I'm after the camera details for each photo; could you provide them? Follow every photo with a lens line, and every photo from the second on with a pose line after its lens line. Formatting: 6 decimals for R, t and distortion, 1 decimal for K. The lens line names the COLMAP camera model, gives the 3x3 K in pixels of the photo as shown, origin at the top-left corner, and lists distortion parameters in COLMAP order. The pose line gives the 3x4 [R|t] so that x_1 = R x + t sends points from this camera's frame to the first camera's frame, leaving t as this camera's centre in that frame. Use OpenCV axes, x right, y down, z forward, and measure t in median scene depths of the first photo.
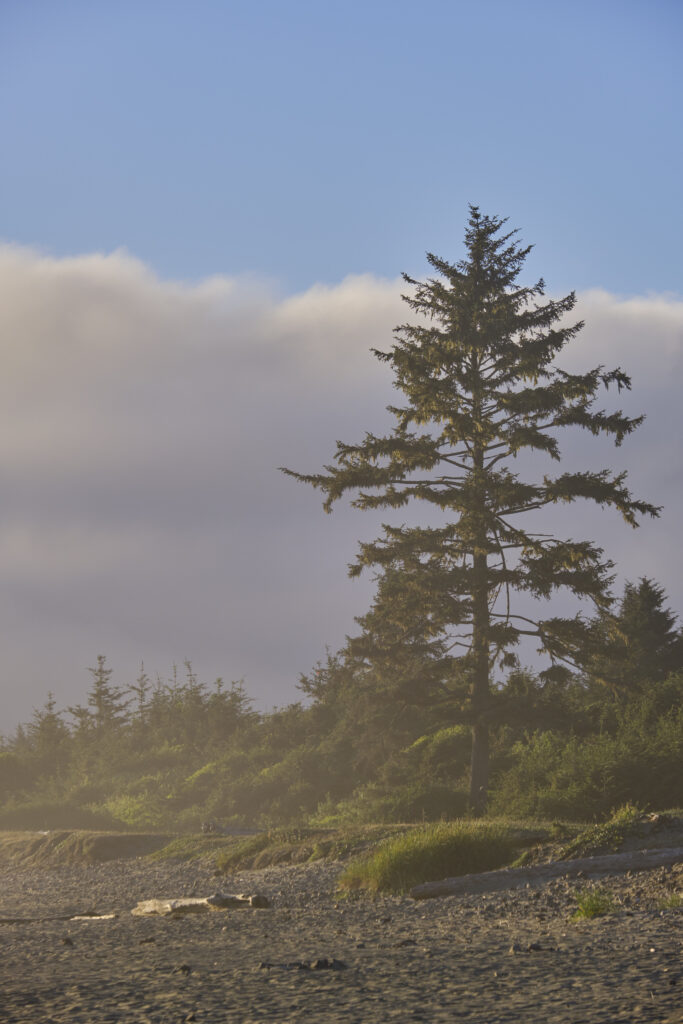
lens RADIAL K [[4590.6, 0, 341.5], [0, 4590.6, 512.0], [0, 0, 1]] dist [0.188685, -3.837195]
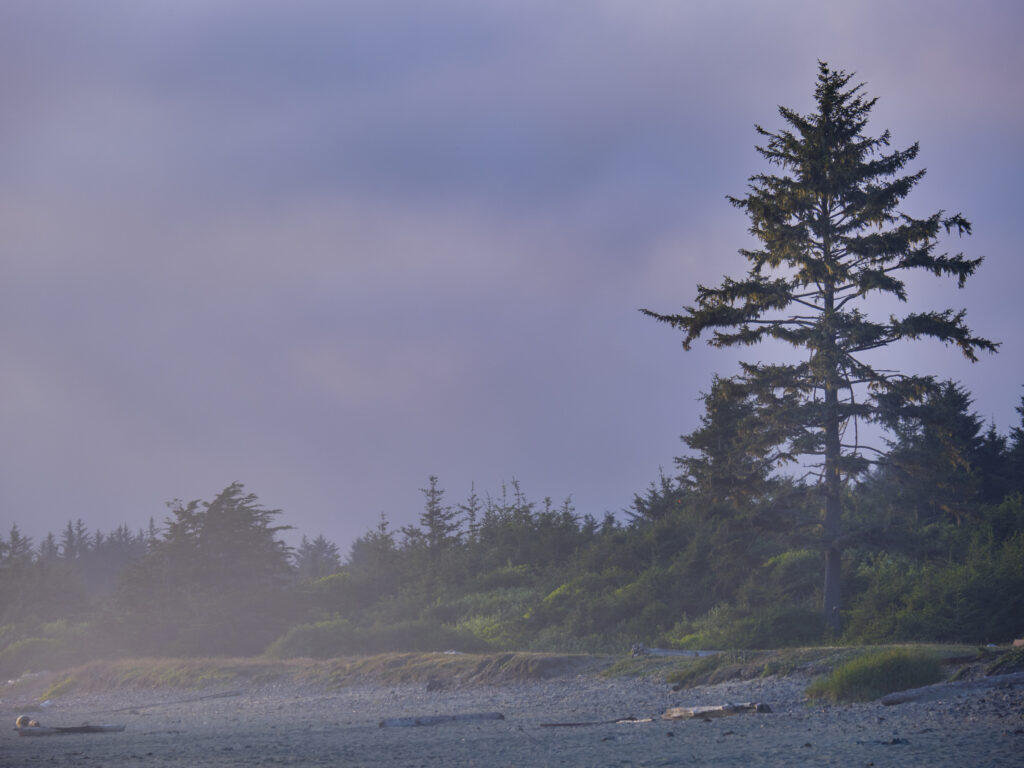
lens RADIAL K [[6662.3, 0, 512.0], [0, 6662.3, 384.0], [0, 0, 1]] dist [0.199560, -41.437503]
pose [[0.999754, -0.007056, 0.021044, -0.076264], [0.006375, 0.999459, 0.032266, -0.042301], [-0.021260, -0.032124, 0.999258, -0.544298]]
